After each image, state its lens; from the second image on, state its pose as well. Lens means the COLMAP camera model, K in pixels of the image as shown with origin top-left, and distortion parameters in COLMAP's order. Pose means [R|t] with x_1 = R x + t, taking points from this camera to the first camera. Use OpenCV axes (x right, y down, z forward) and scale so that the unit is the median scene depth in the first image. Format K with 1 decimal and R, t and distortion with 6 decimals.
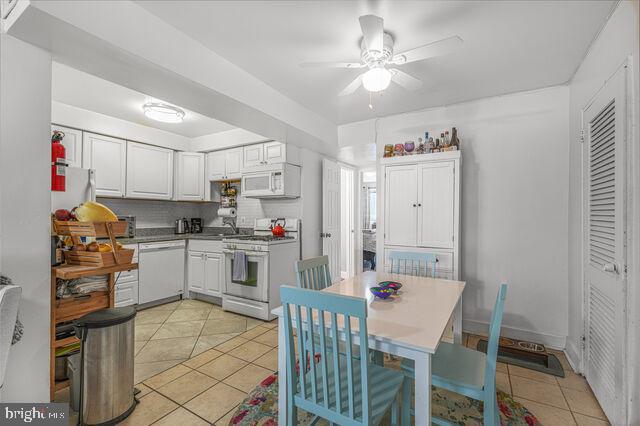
lens RADIAL K [[281.0, 0, 320.5], [0, 281.0, 213.9], [0, 0, 1]] dist [-0.002515, -0.000149]
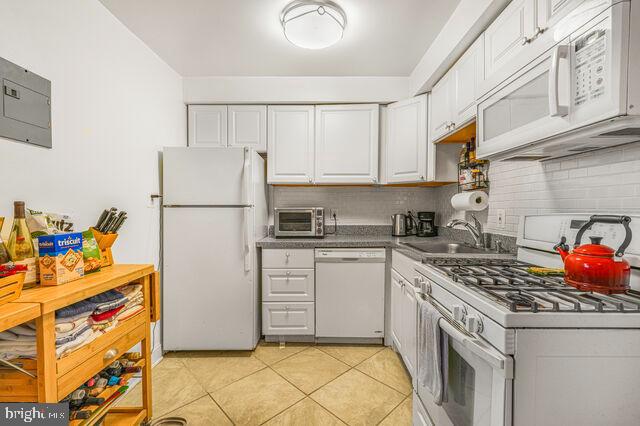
lens RADIAL K [[281.0, 0, 316.5], [0, 281.0, 213.1], [0, 0, 1]] dist [-0.002515, -0.000149]
pose [[0.511123, 0.012778, -0.859413, -0.049666], [0.006816, 0.999798, 0.018919, 0.005233], [0.859481, -0.015527, 0.510932, 0.551238]]
